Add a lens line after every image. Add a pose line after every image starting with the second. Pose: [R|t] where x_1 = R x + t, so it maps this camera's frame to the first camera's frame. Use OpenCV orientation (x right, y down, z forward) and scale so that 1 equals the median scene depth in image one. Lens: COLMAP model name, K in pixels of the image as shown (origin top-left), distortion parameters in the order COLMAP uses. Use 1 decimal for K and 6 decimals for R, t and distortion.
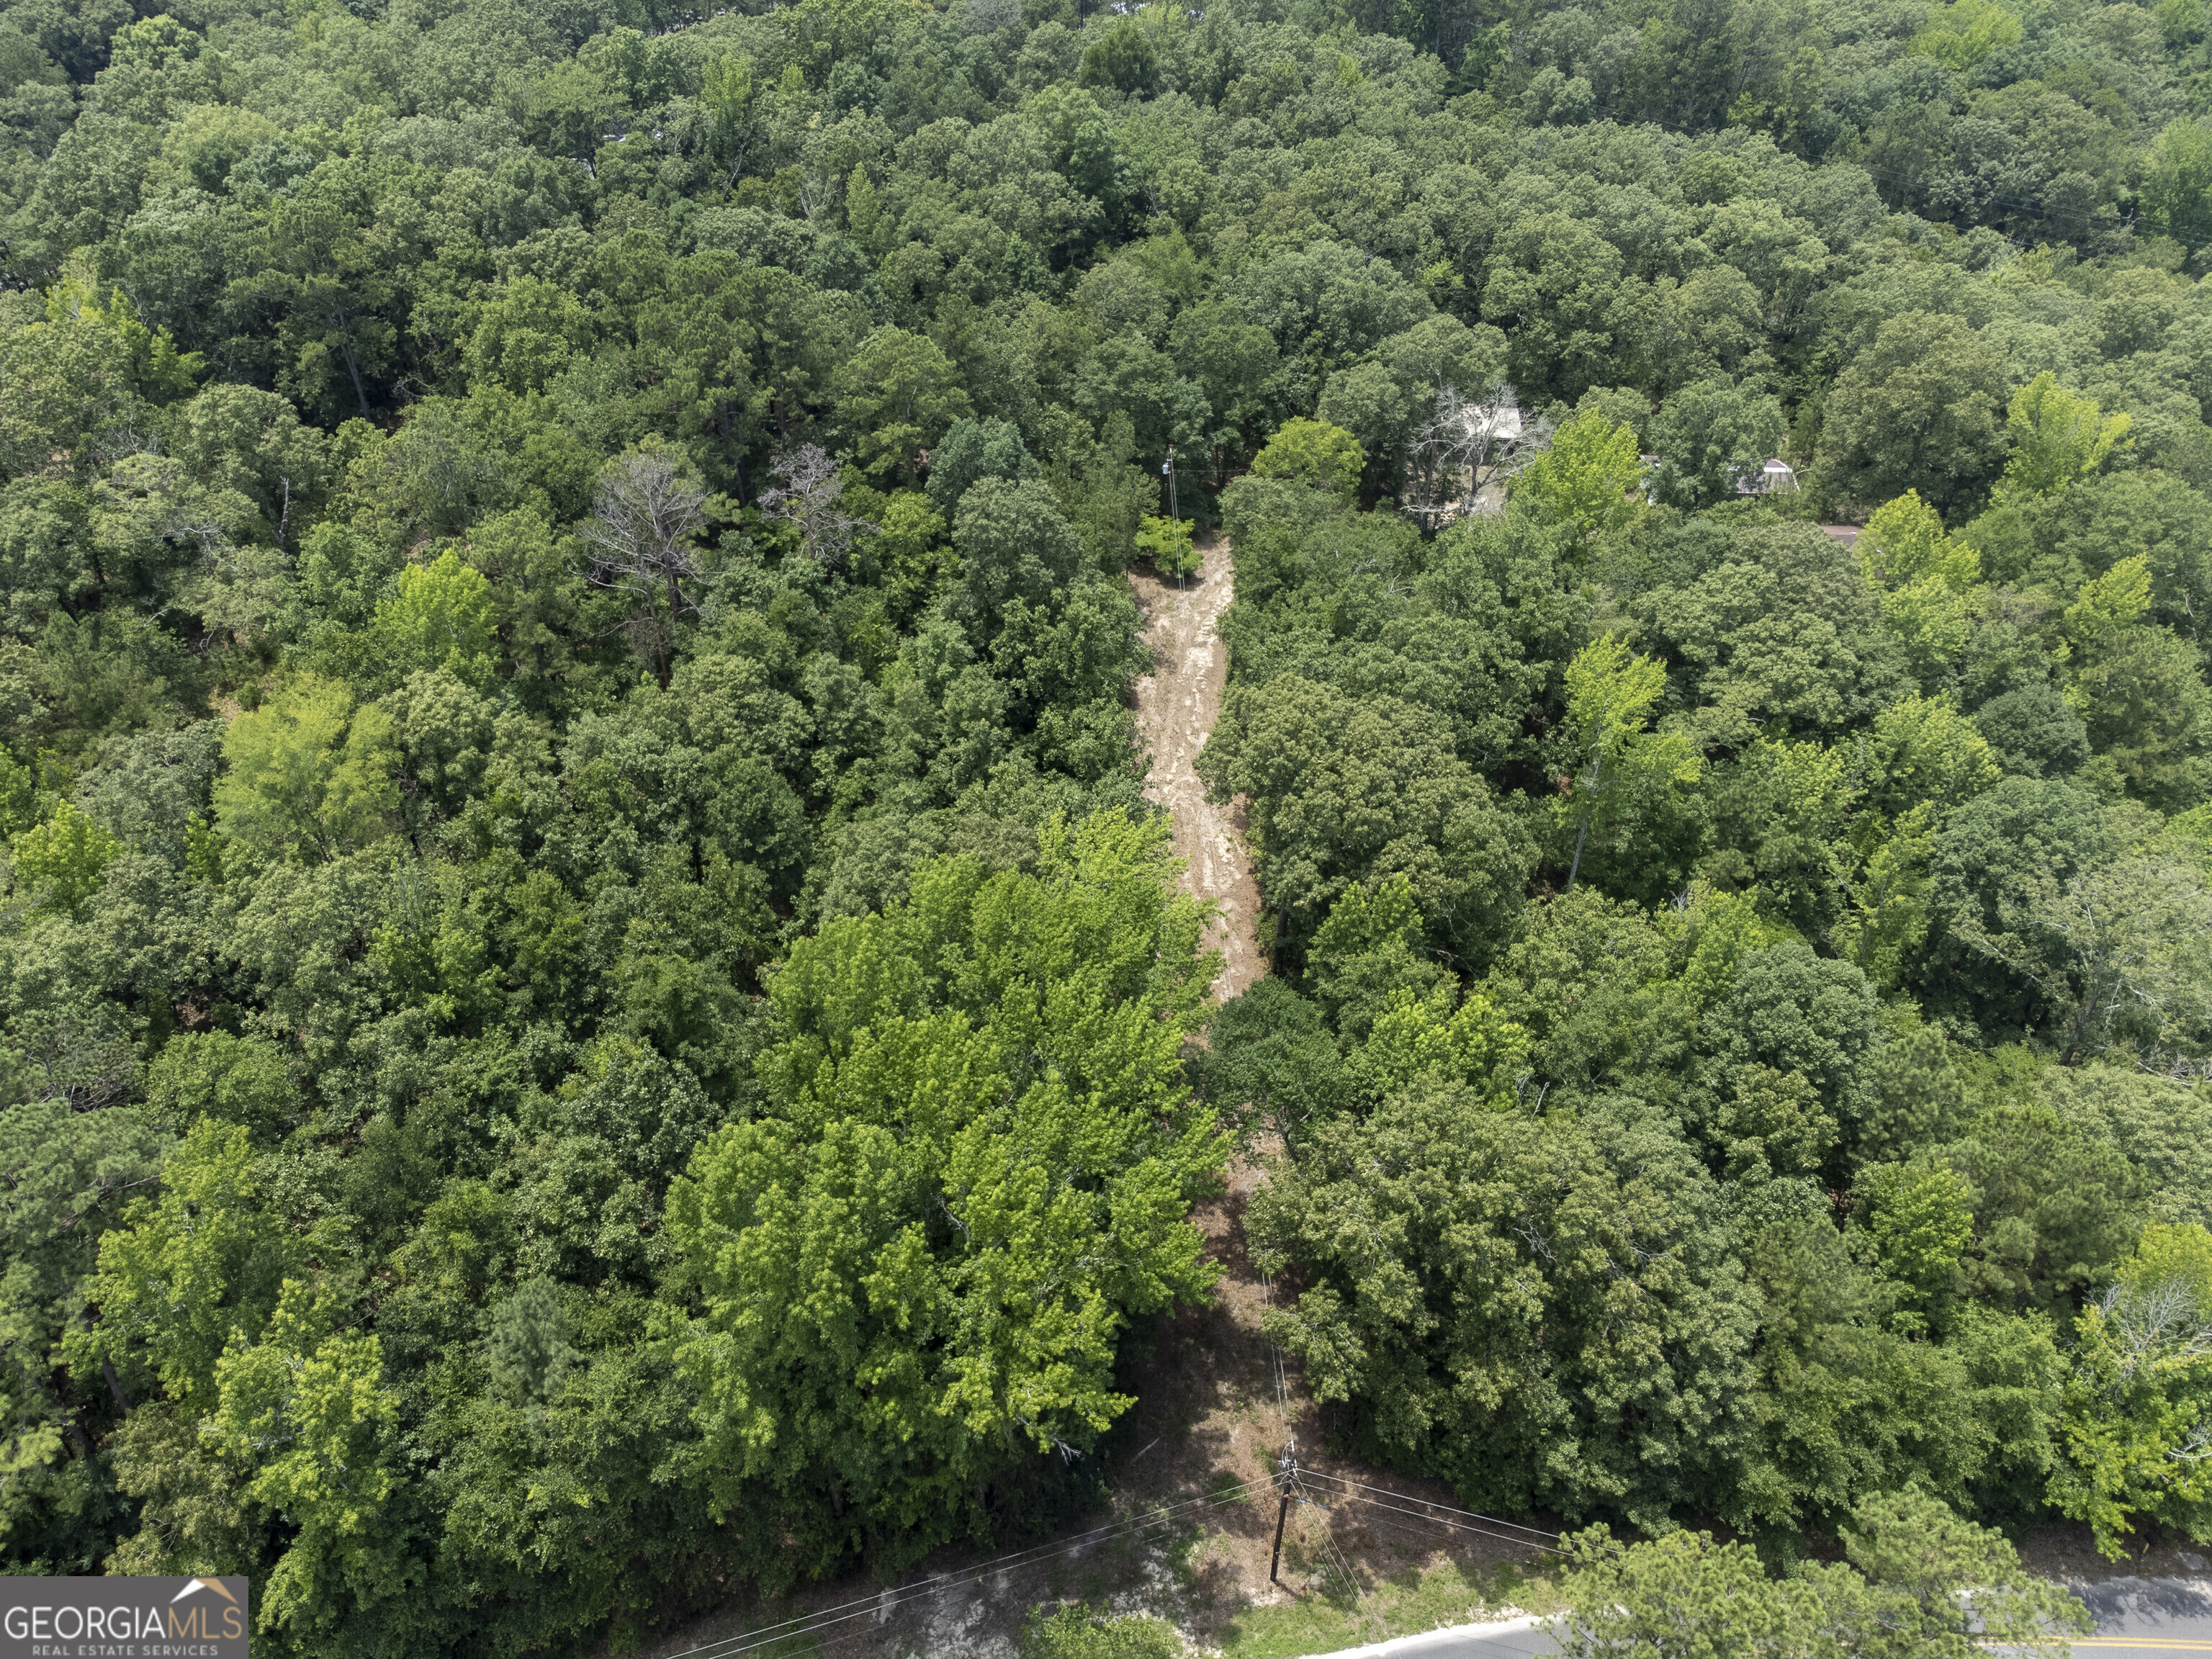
lens RADIAL K [[1648.3, 0, 1106.8], [0, 1648.3, 842.8], [0, 0, 1]] dist [0.018411, 0.002678]
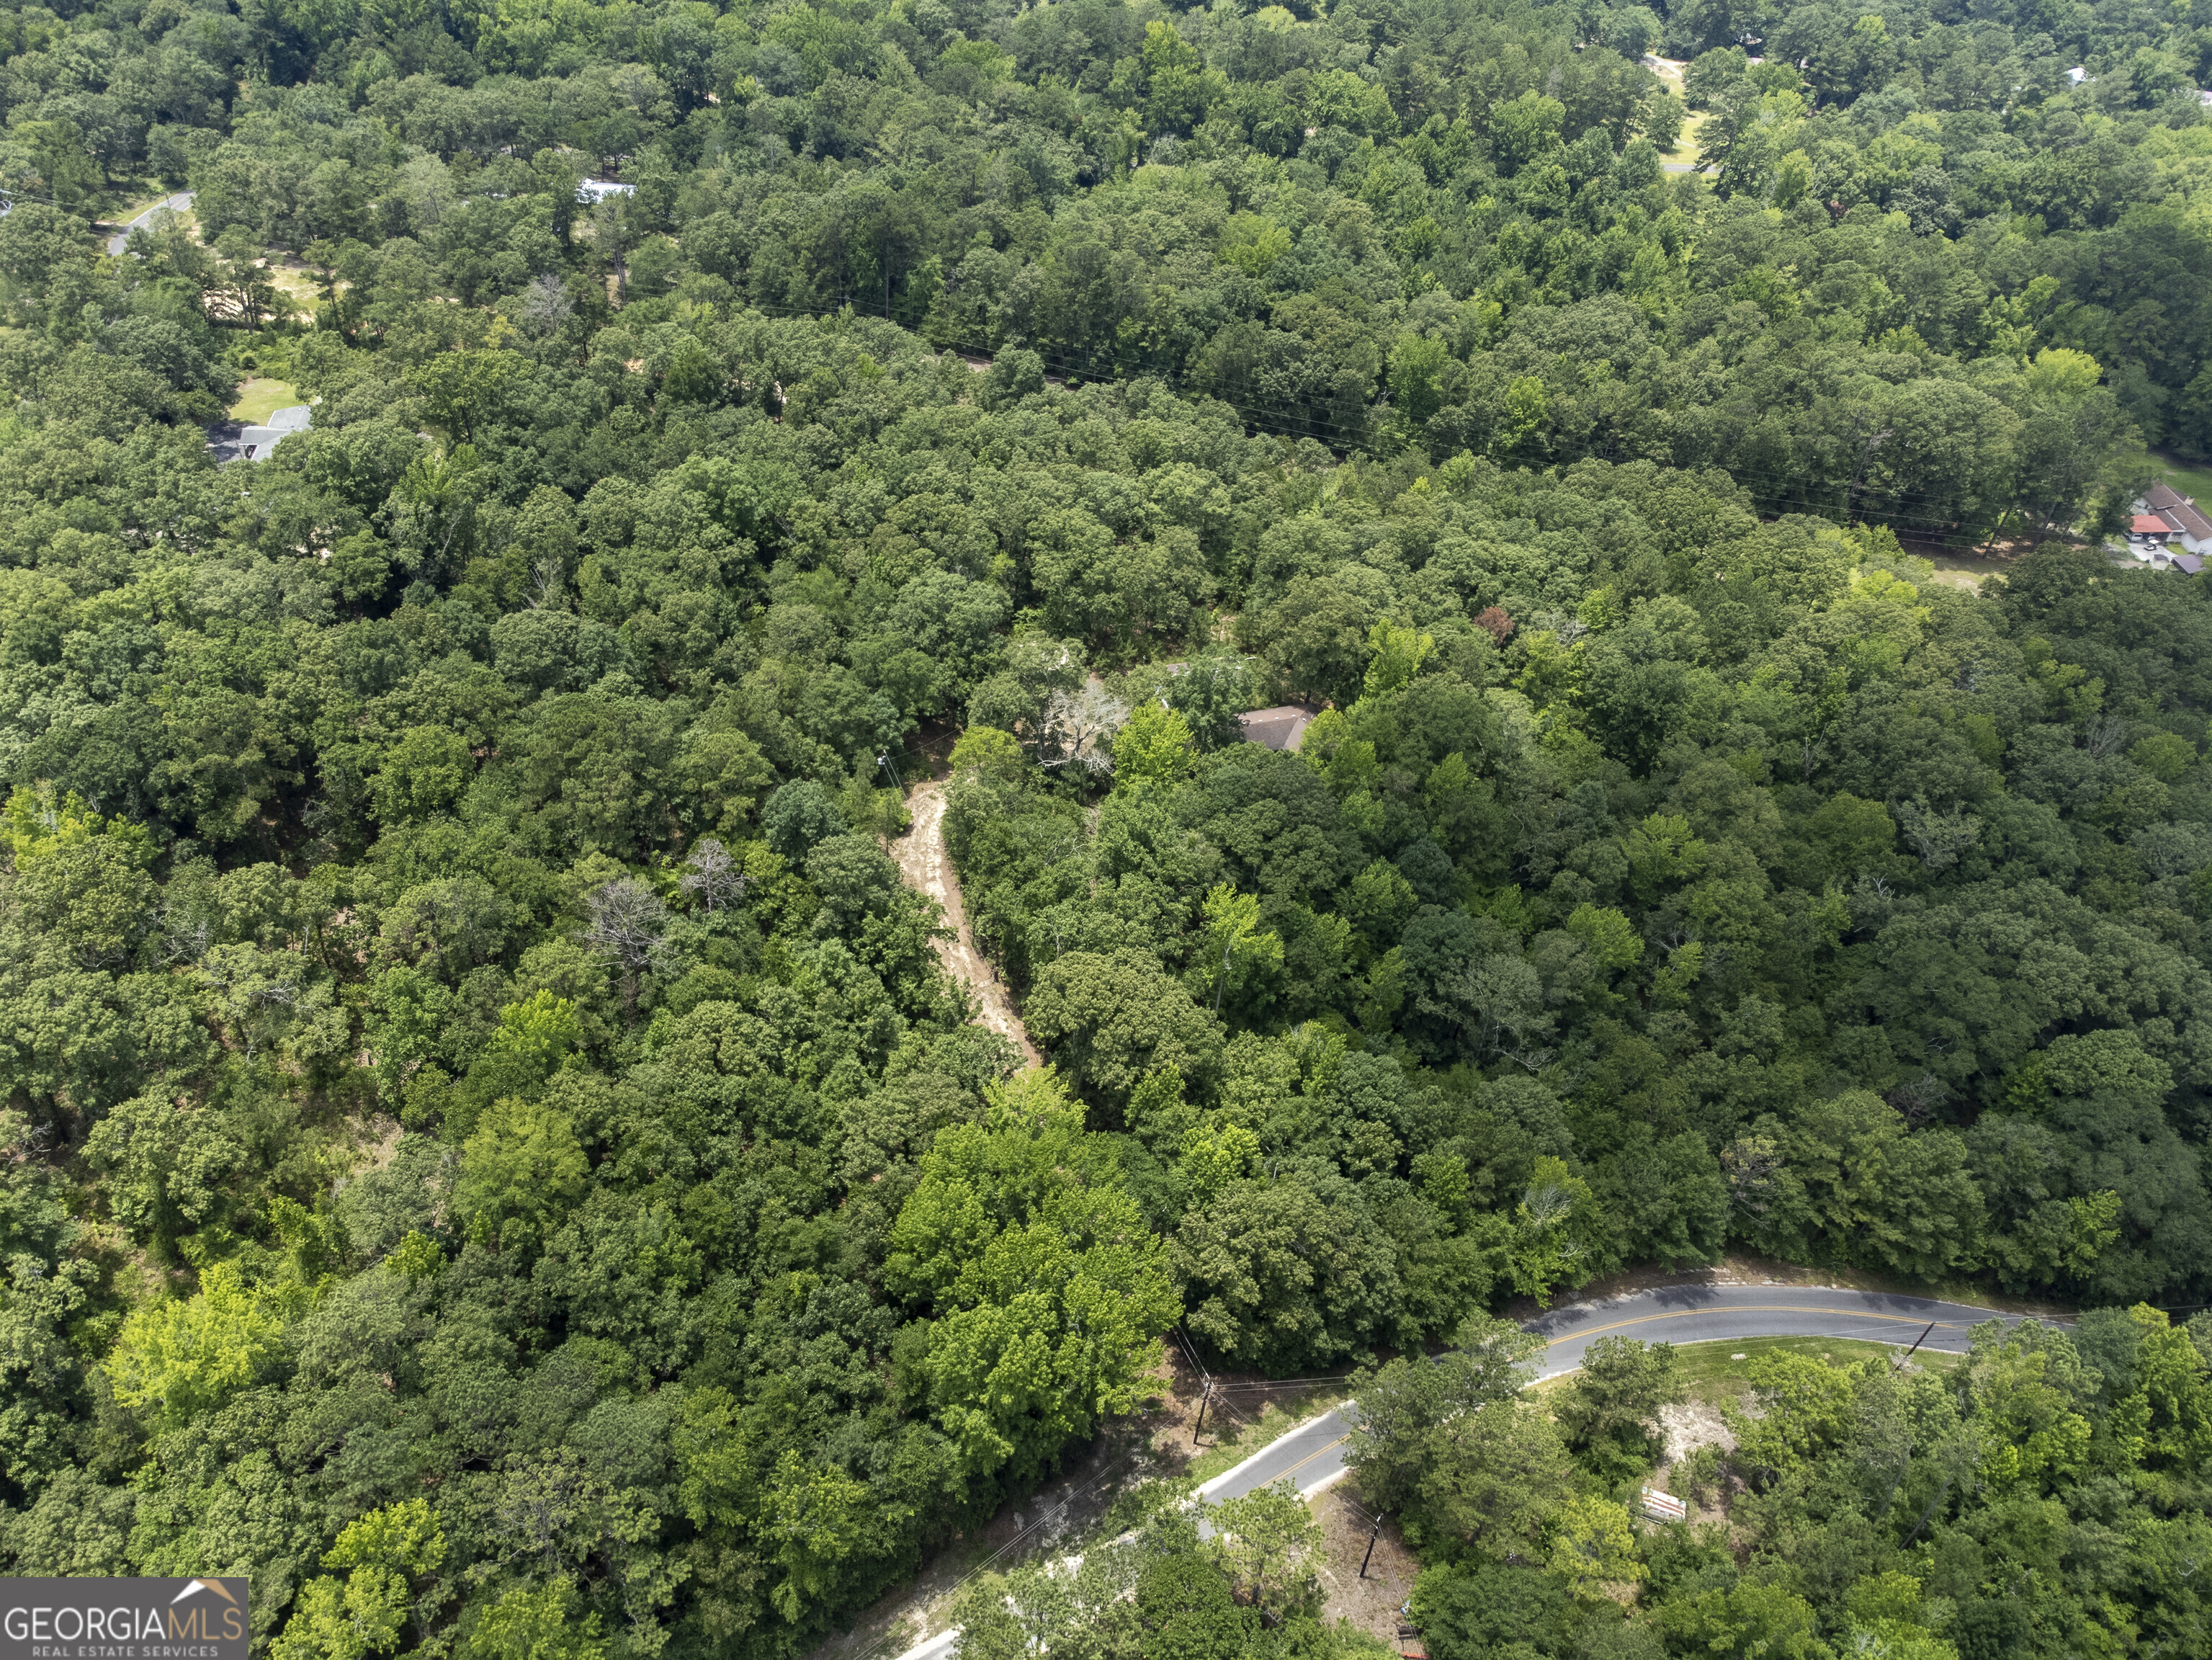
lens RADIAL K [[1648.5, 0, 1104.6], [0, 1648.5, 835.4], [0, 0, 1]] dist [0.018411, 0.002678]
pose [[0.918808, -0.197747, 0.341596, -0.446710], [0.180256, 0.980149, 0.082557, -0.376265], [-0.351140, -0.014279, 0.936214, -0.670868]]
